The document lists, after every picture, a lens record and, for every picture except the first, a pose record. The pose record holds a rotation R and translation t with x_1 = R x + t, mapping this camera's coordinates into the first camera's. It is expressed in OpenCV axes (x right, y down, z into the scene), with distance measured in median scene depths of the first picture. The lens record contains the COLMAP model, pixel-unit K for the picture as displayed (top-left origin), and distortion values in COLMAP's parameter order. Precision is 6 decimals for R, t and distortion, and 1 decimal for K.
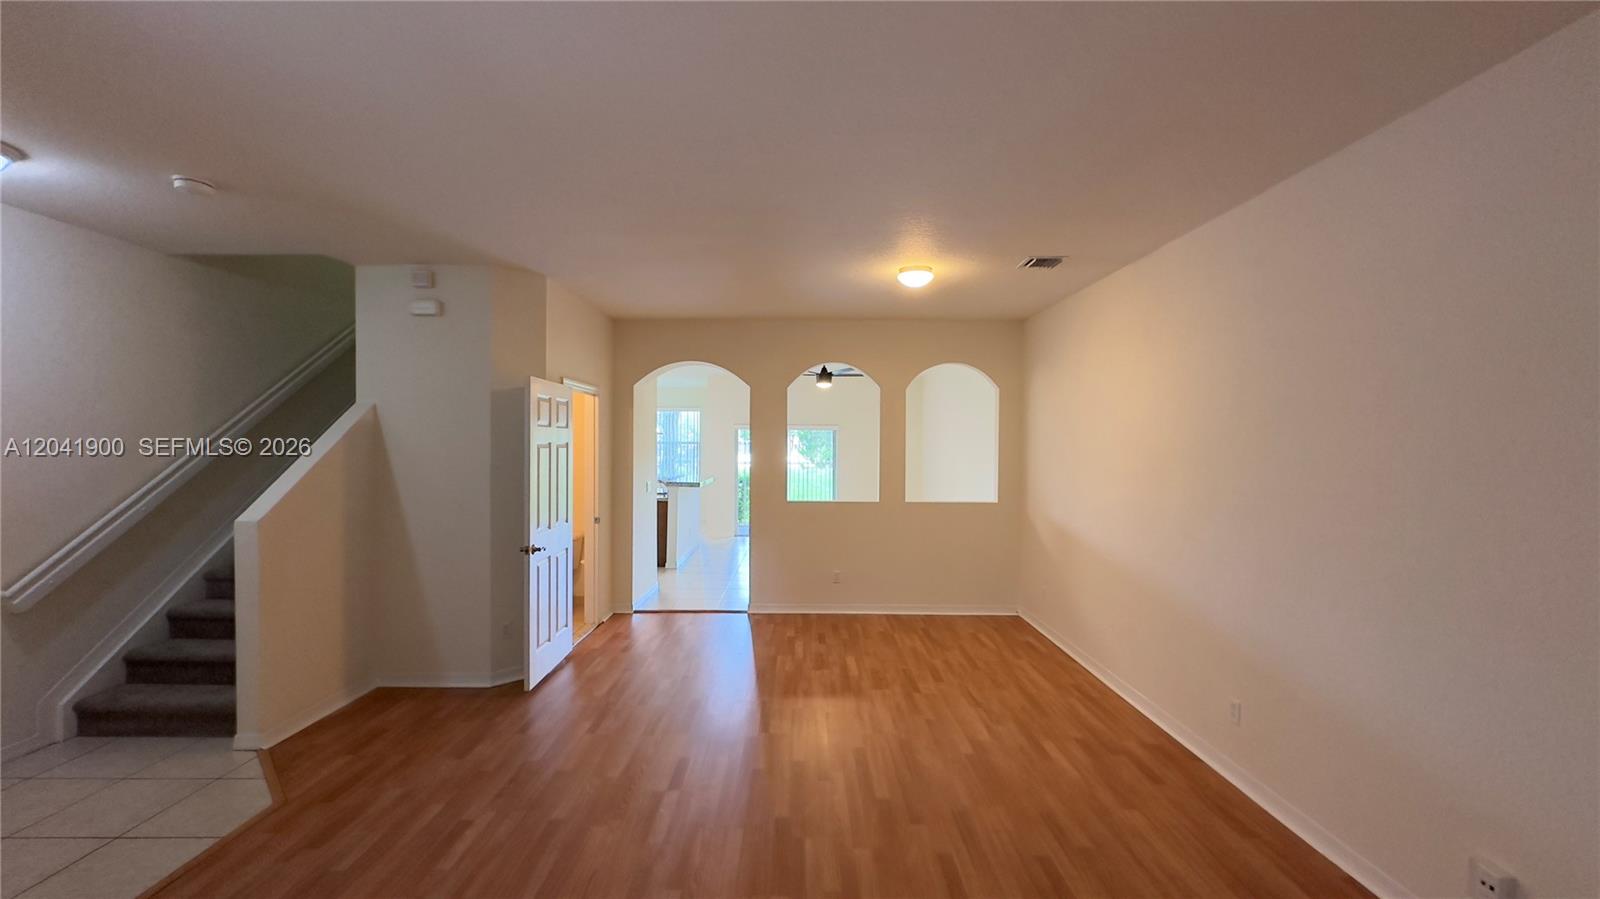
lens RADIAL K [[636.0, 0, 799.4], [0, 636.0, 451.9], [0, 0, 1]] dist [-0.004205, 0.001179]
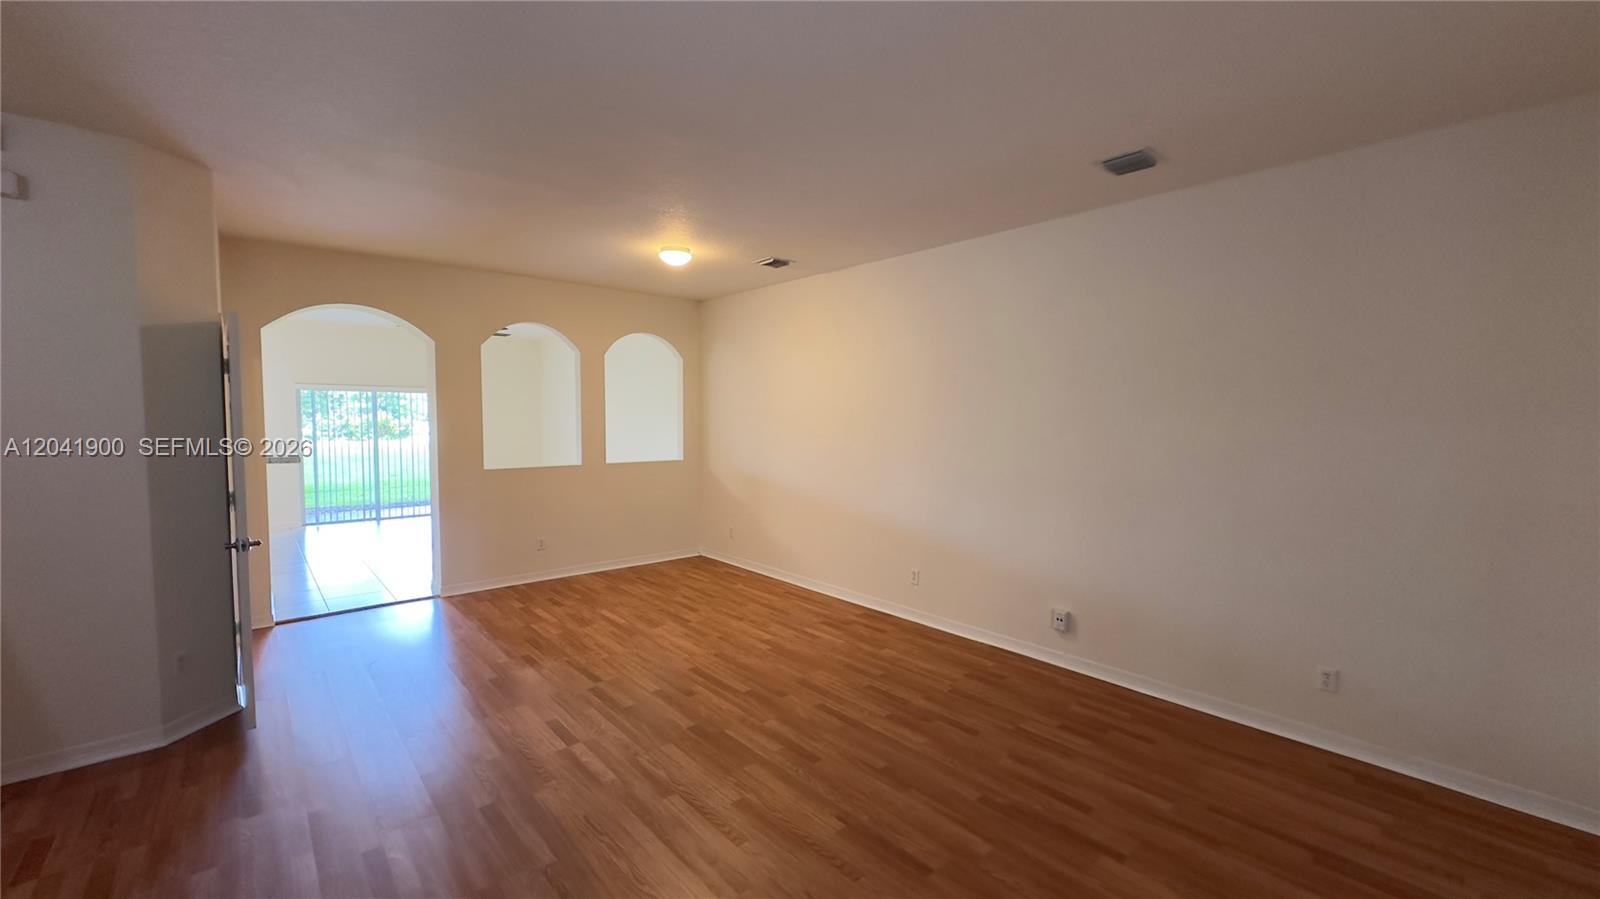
lens RADIAL K [[636.0, 0, 799.4], [0, 636.0, 451.9], [0, 0, 1]] dist [-0.004205, 0.001179]
pose [[0.752961, -0.041939, 0.656728, -0.409184], [0.008081, 0.998481, 0.054498, 0.007401], [-0.658016, -0.035728, 0.752156, 0.007924]]
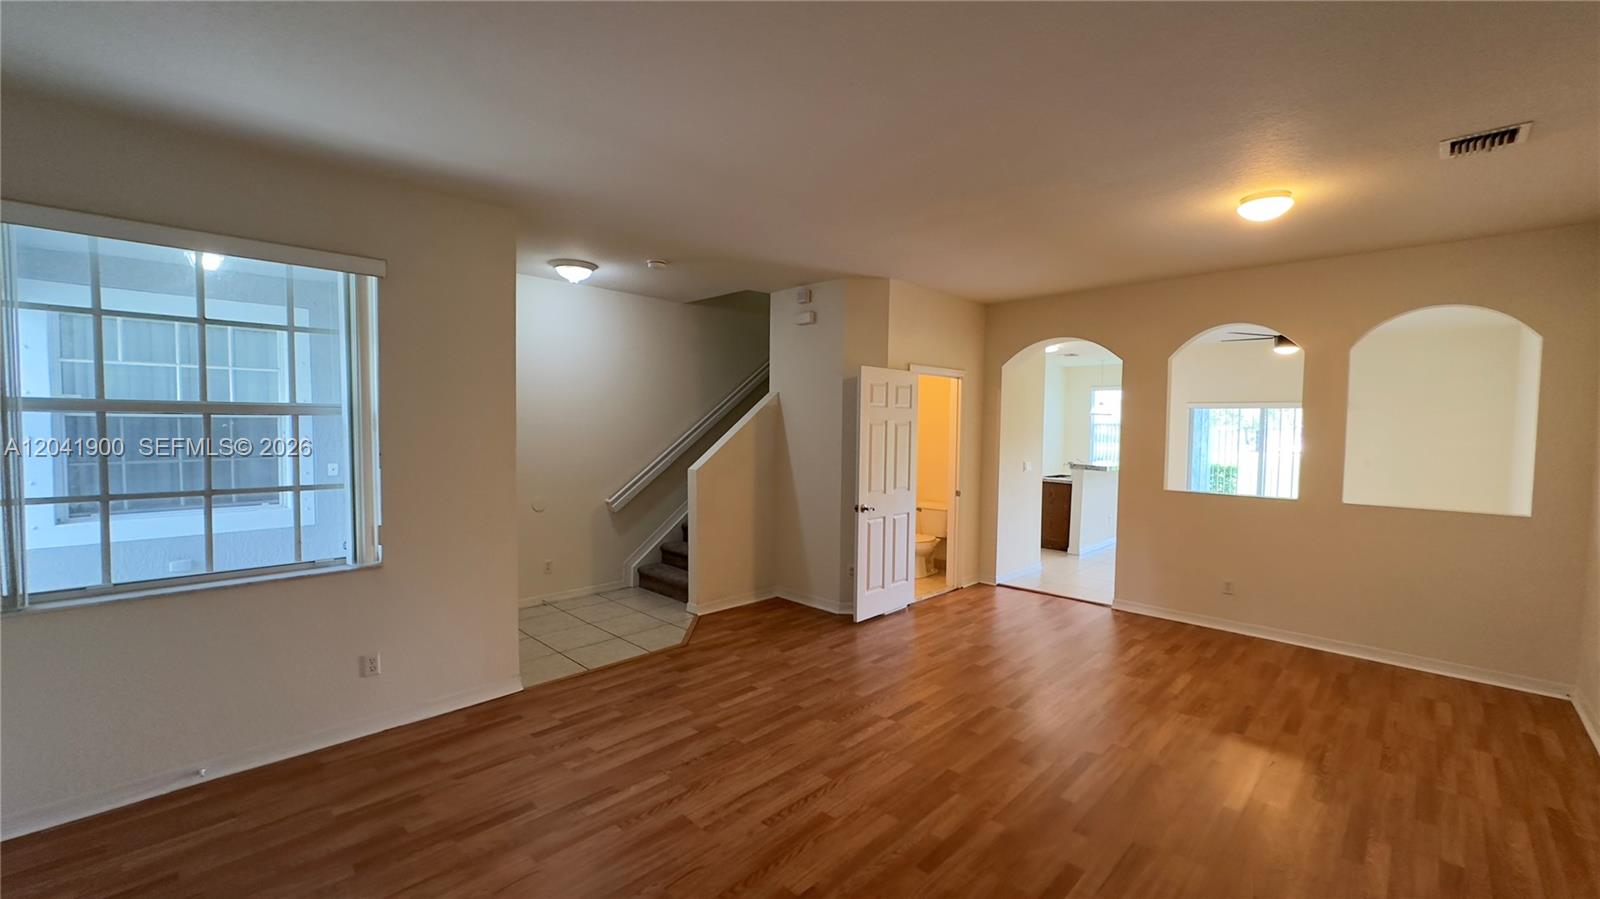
lens RADIAL K [[636.0, 0, 799.4], [0, 636.0, 451.9], [0, 0, 1]] dist [-0.004205, 0.001179]
pose [[0.713634, 0.034744, -0.699657, 0.337521], [-0.015603, 0.999310, 0.033709, 0.005891], [0.700345, -0.013139, 0.713683, 0.044600]]
